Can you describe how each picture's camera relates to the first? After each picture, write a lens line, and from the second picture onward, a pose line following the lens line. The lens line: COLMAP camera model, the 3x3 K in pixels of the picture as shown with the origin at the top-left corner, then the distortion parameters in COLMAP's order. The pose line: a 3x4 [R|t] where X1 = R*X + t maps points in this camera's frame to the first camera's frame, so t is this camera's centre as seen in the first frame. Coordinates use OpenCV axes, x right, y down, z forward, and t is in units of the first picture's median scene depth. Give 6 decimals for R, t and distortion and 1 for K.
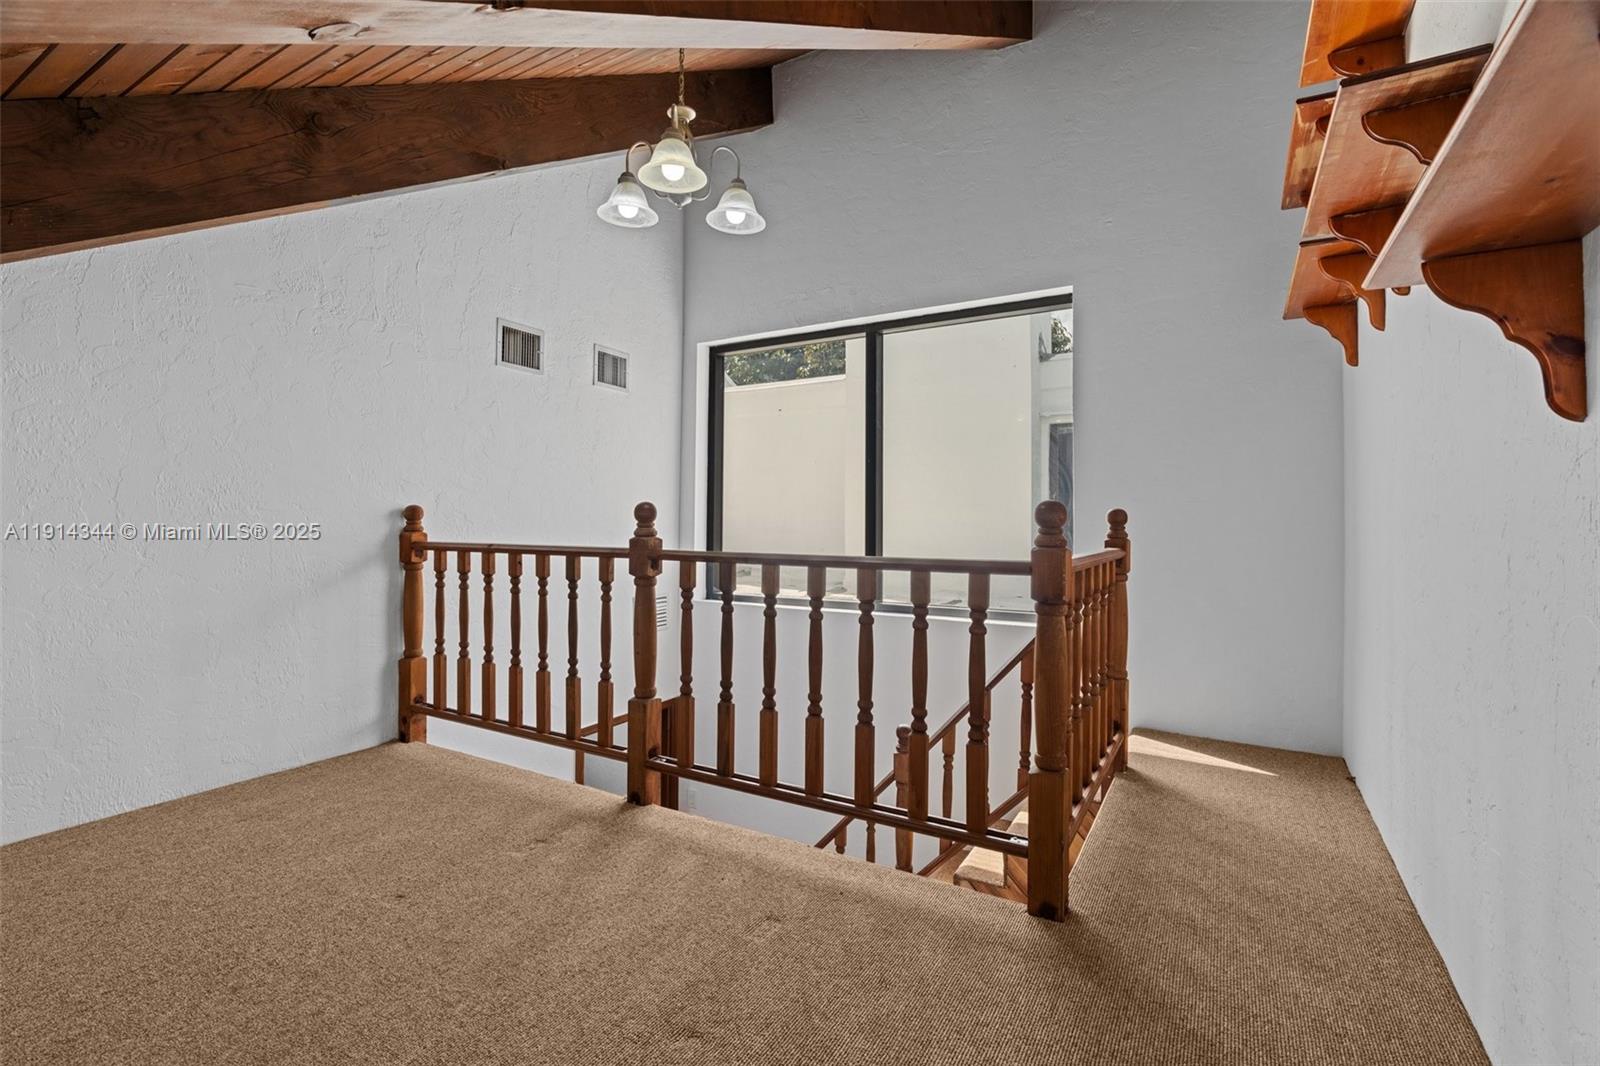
lens RADIAL K [[725.4, 0, 826.0], [0, 725.4, 515.3], [0, 0, 1]] dist [-0.000369, 0.001024]
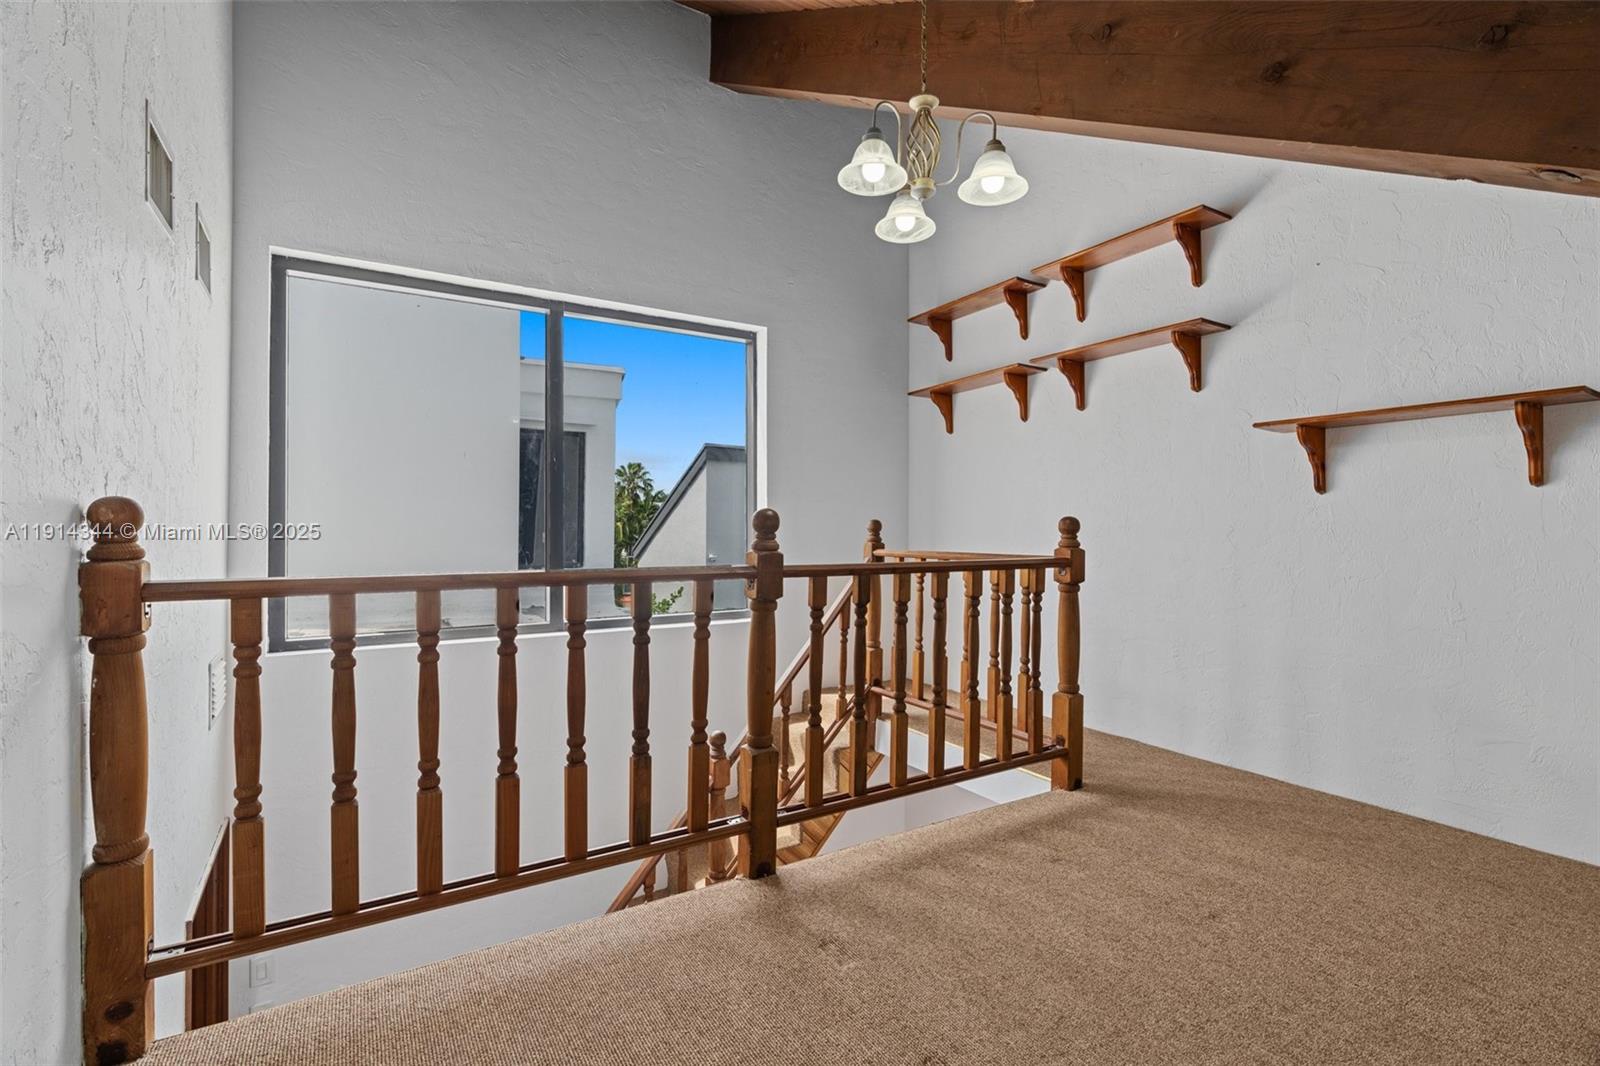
lens RADIAL K [[725.4, 0, 807.7], [0, 725.4, 521.4], [0, 0, 1]] dist [-0.000369, 0.001024]
pose [[0.476371, 0.005527, 0.879227, -0.642708], [-0.005449, 0.999980, -0.003334, -0.001215], [-0.879228, -0.003203, 0.476391, 0.381153]]
